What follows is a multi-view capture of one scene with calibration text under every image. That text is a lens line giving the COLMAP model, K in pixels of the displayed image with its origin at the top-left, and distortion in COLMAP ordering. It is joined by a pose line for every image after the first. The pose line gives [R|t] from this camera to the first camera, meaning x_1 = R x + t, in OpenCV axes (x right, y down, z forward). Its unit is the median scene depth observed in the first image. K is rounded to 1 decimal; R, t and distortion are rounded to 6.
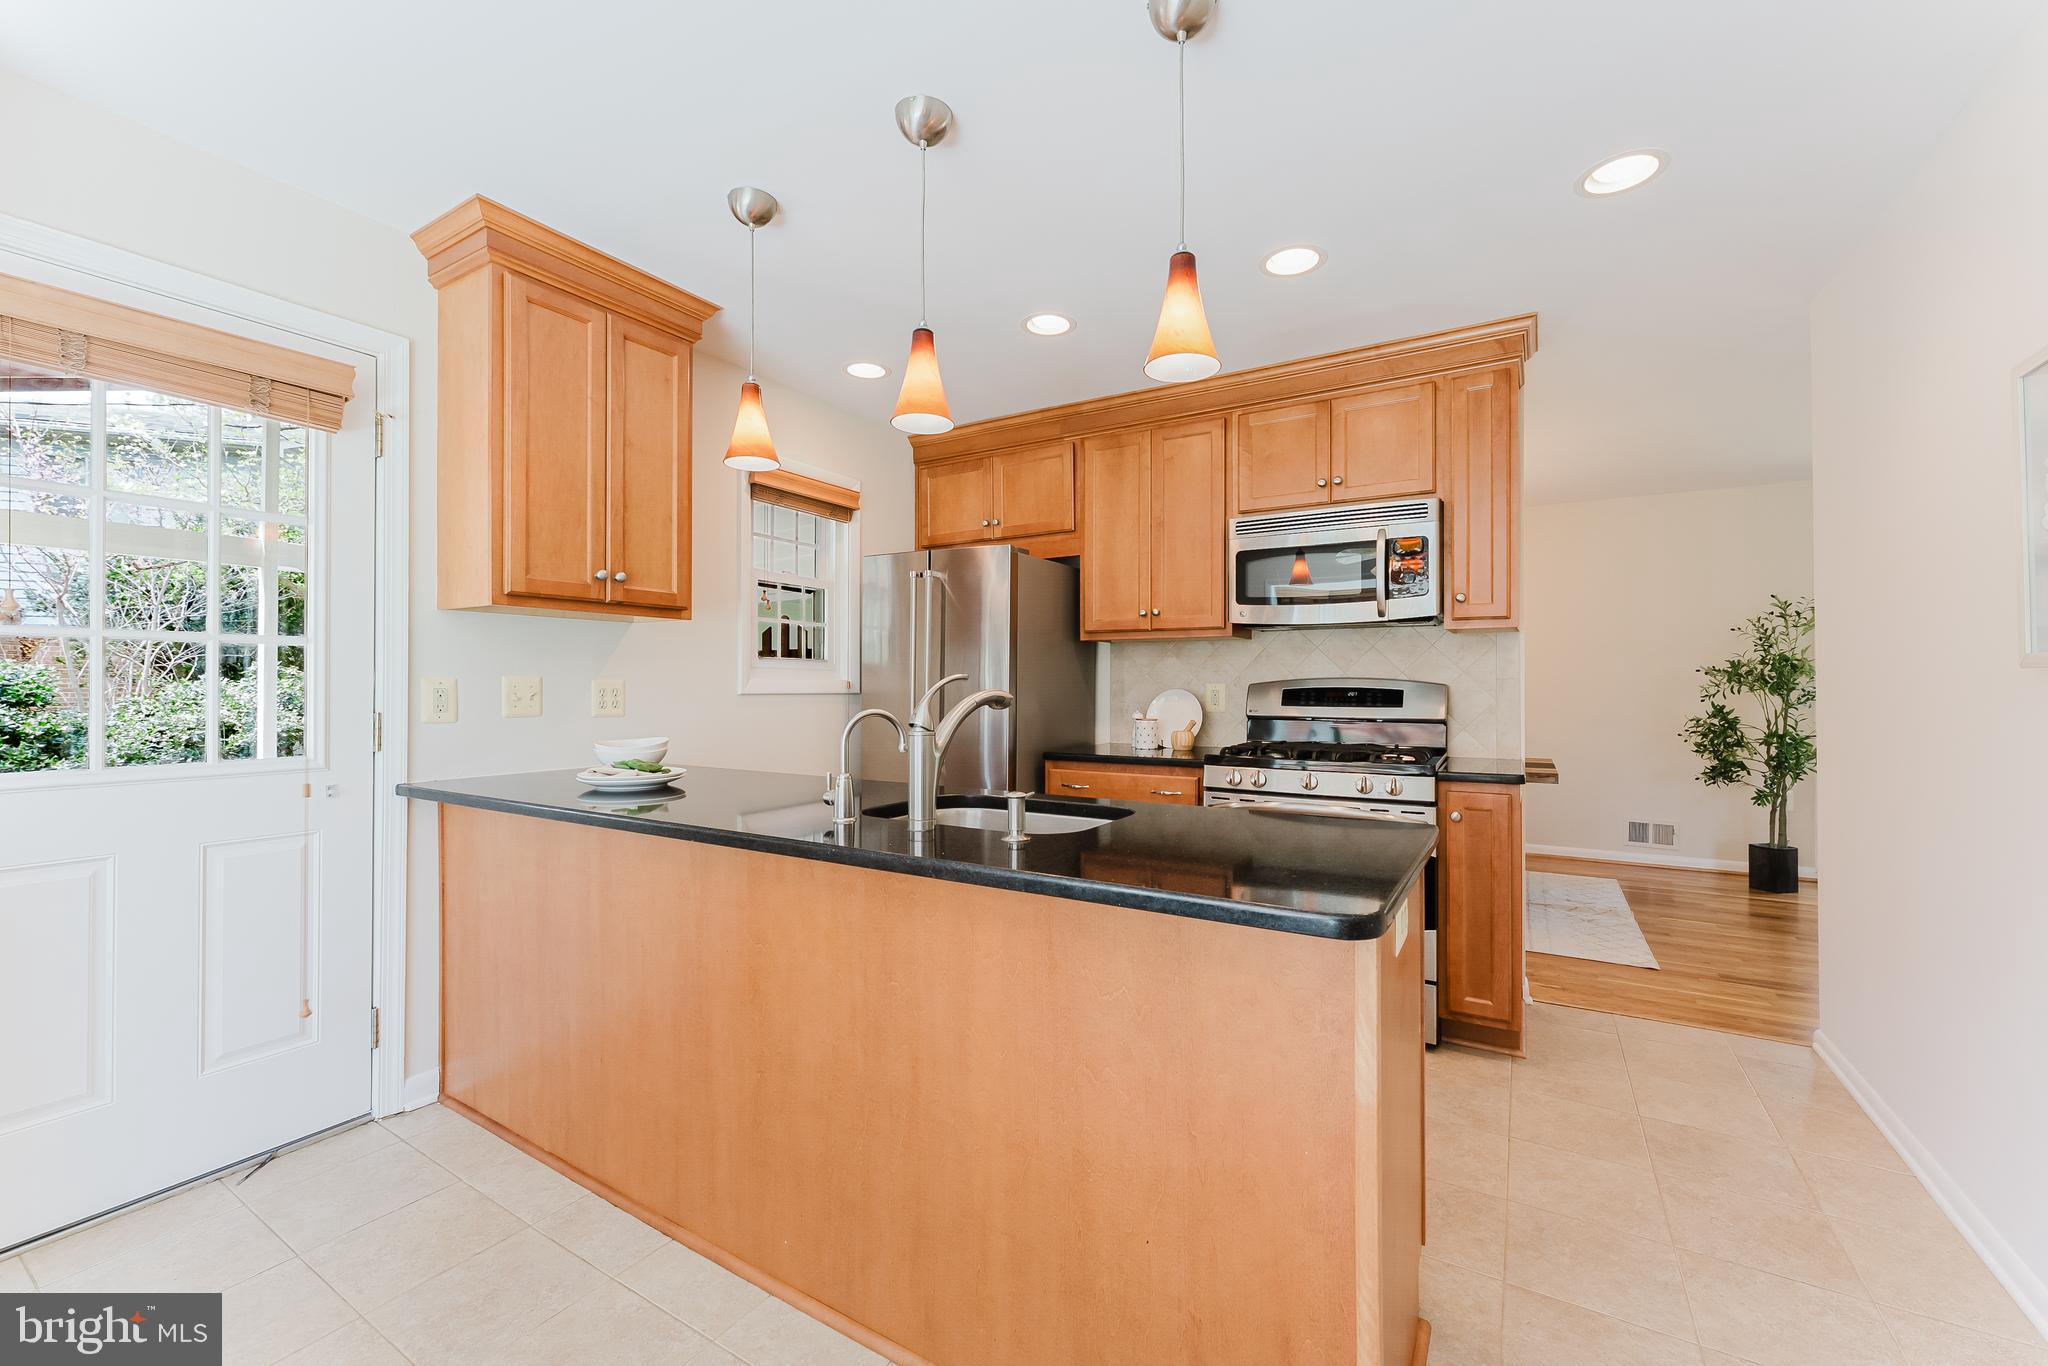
lens RADIAL K [[829.4, 0, 1030.0], [0, 829.4, 685.5], [0, 0, 1]] dist [-0.000865, -0.000398]
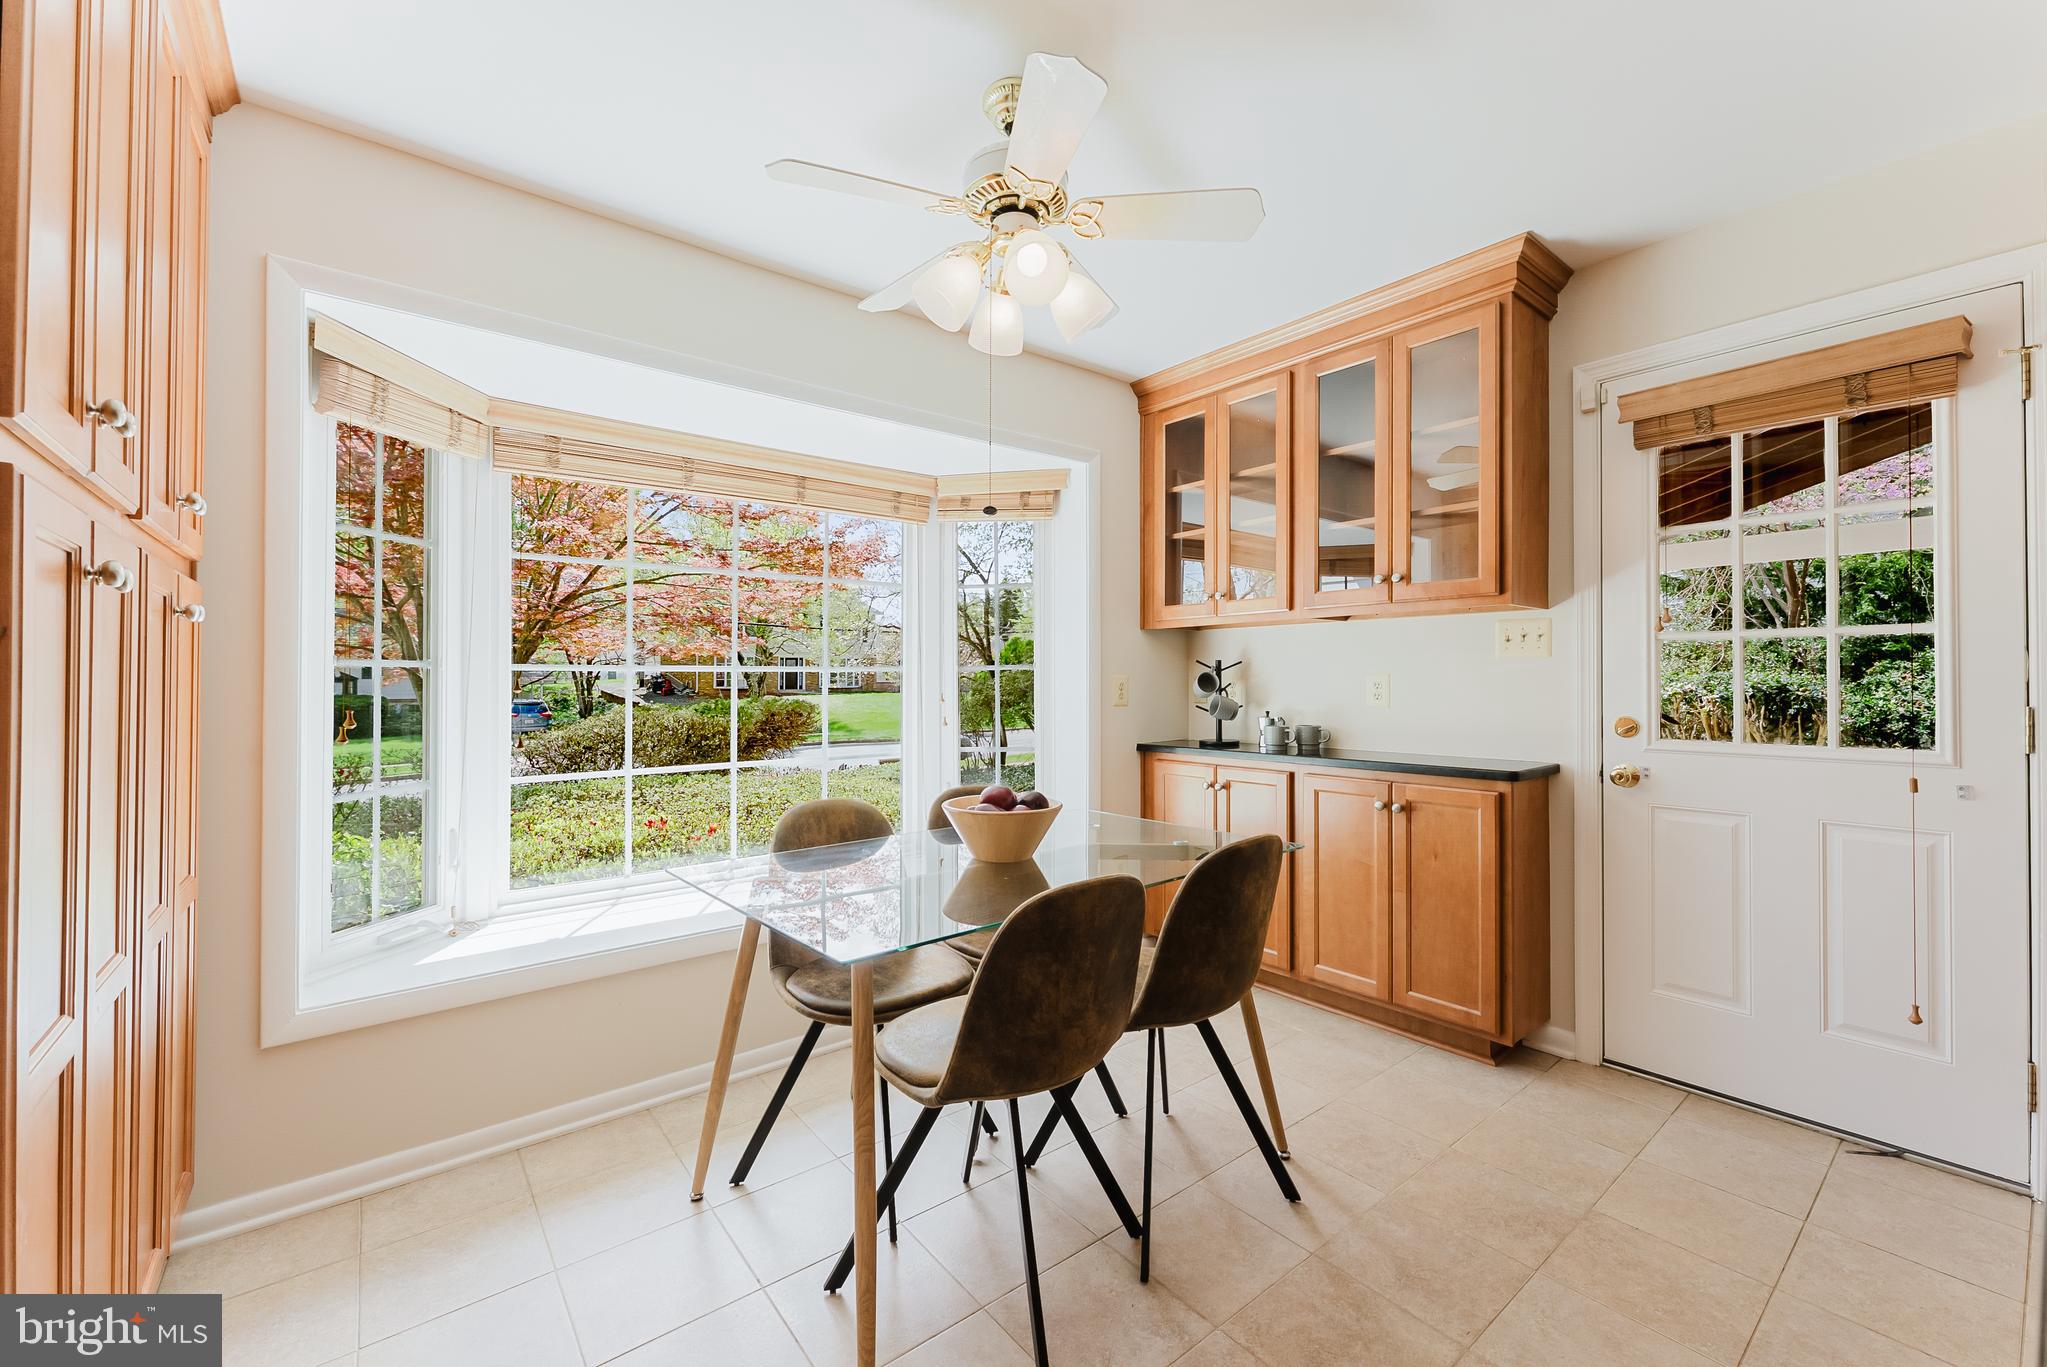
lens RADIAL K [[829.0, 0, 1041.0], [0, 829.0, 668.0], [0, 0, 1]] dist [-0.000865, -0.000398]
pose [[-0.334456, -0.009630, -0.942362, 0.236183], [0.006717, 0.999898, -0.012601, -0.001929], [0.942387, -0.010544, -0.334357, 0.248695]]
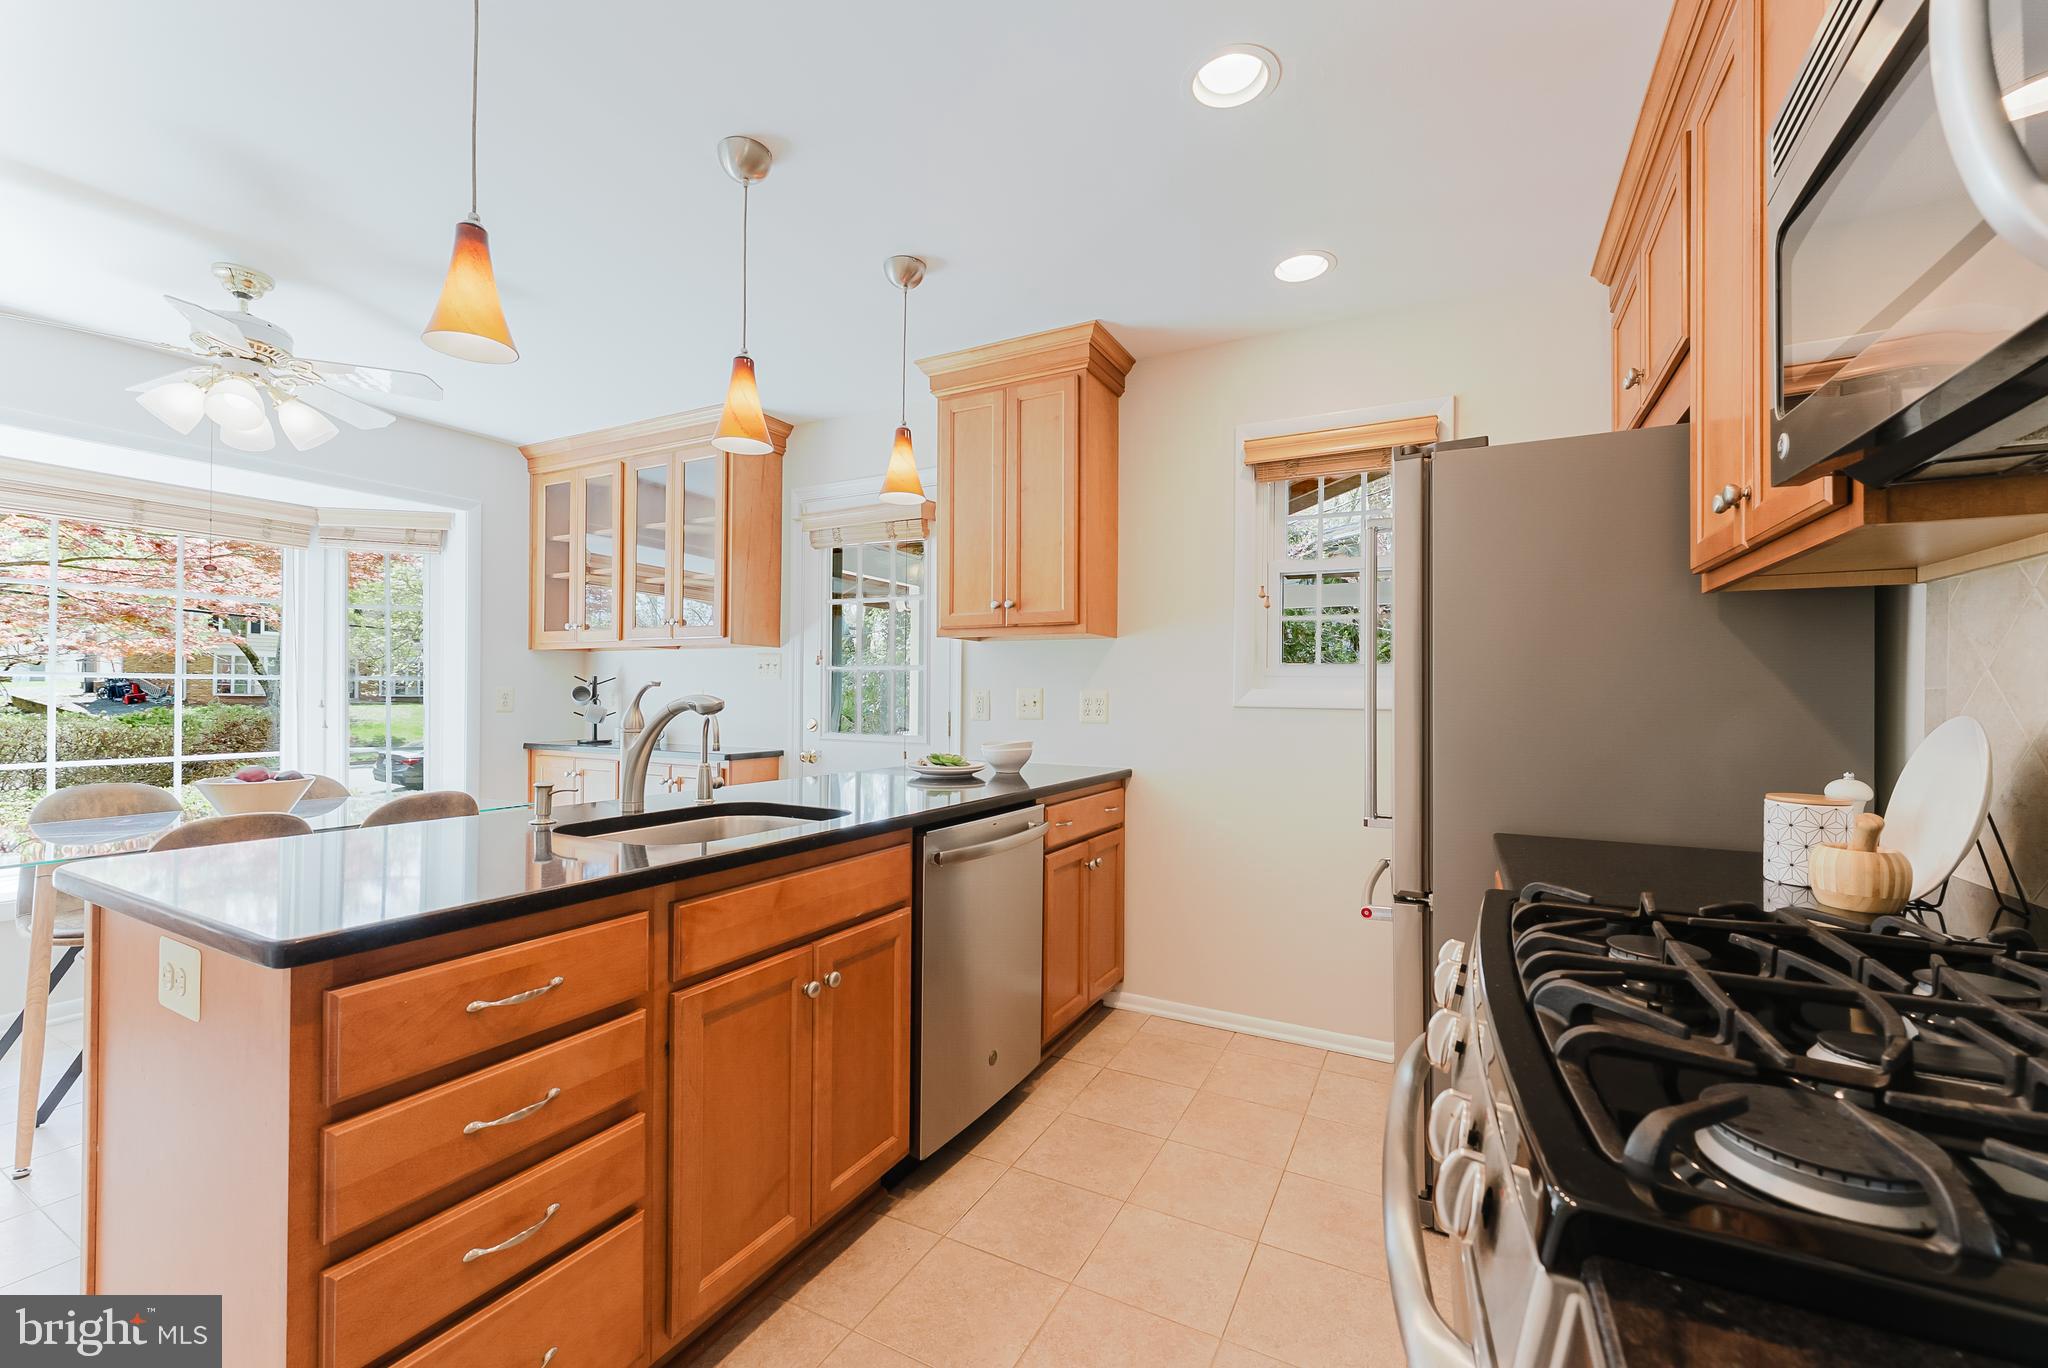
lens RADIAL K [[829.4, 0, 1032.0], [0, 829.4, 693.4], [0, 0, 1]] dist [-0.000865, -0.000398]
pose [[0.055949, -0.000003, -0.998434, 0.547291], [-0.009004, 0.999959, -0.000507, -0.001600], [0.998393, 0.009018, 0.055947, 0.752276]]
